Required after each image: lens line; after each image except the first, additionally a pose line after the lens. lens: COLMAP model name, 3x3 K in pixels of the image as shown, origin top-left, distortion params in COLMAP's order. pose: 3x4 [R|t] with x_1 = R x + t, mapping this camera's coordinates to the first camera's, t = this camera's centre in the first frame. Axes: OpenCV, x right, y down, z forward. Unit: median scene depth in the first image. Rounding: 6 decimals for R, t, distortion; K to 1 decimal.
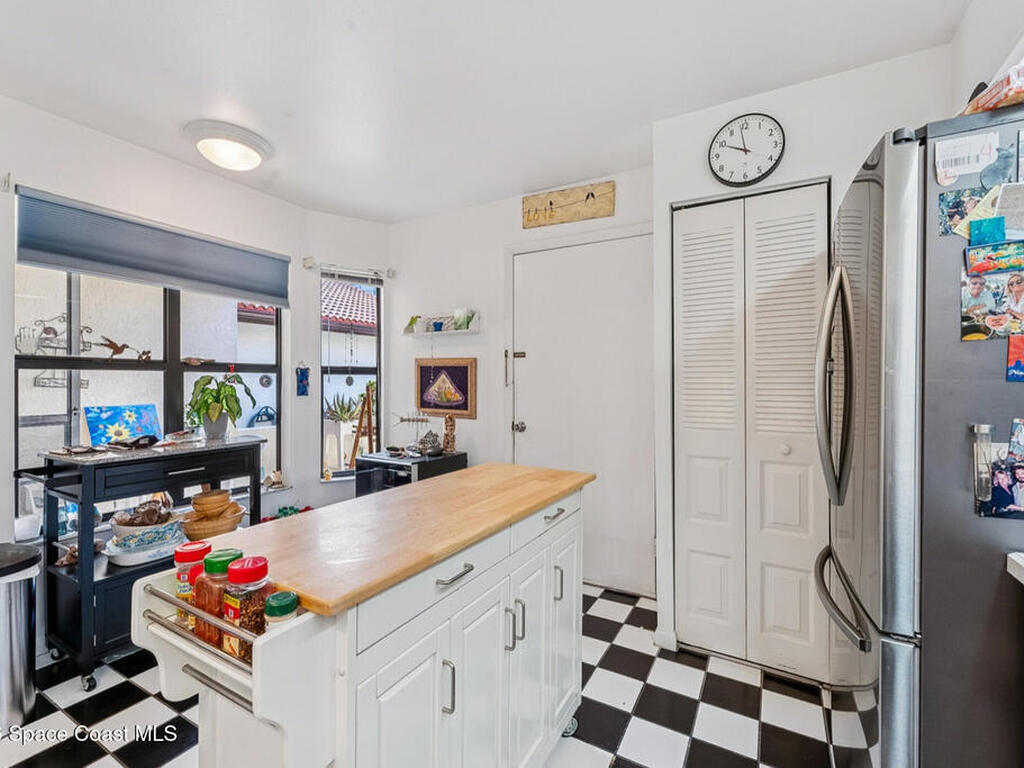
lens RADIAL K [[462.8, 0, 507.2], [0, 462.8, 385.3], [0, 0, 1]] dist [0.000503, 0.000048]
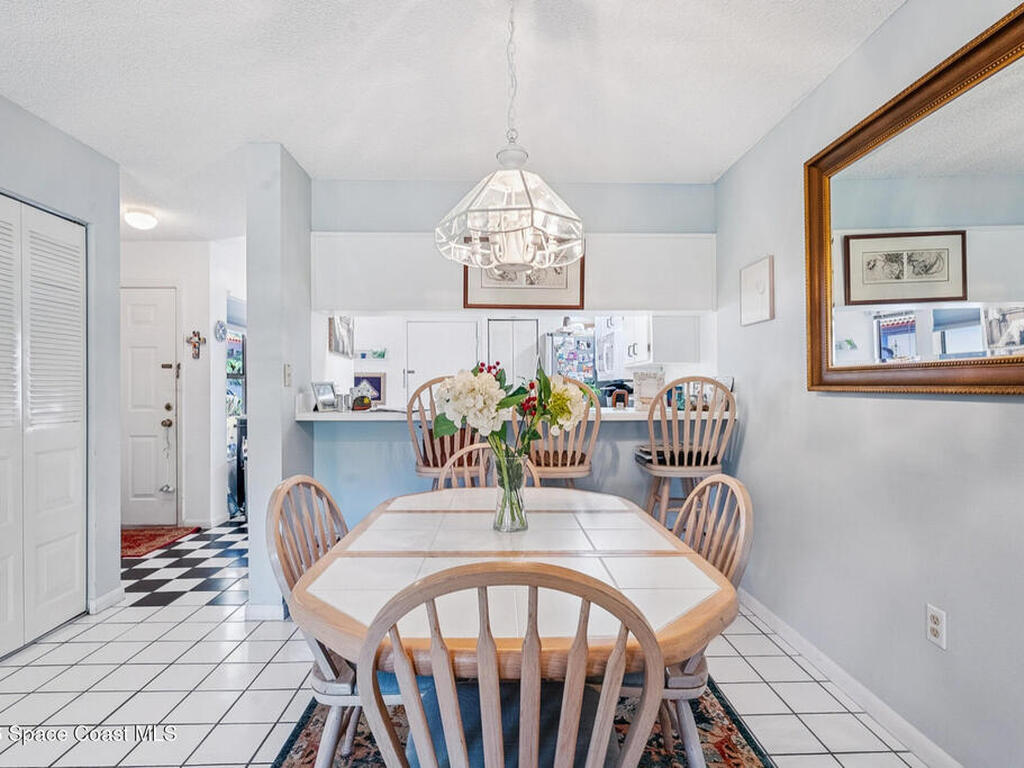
lens RADIAL K [[520.0, 0, 511.1], [0, 520.0, 386.1], [0, 0, 1]] dist [-0.000898, -0.000506]
pose [[0.856390, 0.001957, 0.516326, -0.732102], [0.004284, 0.999931, -0.010895, 0.020922], [-0.516312, 0.011542, 0.856323, -1.103737]]
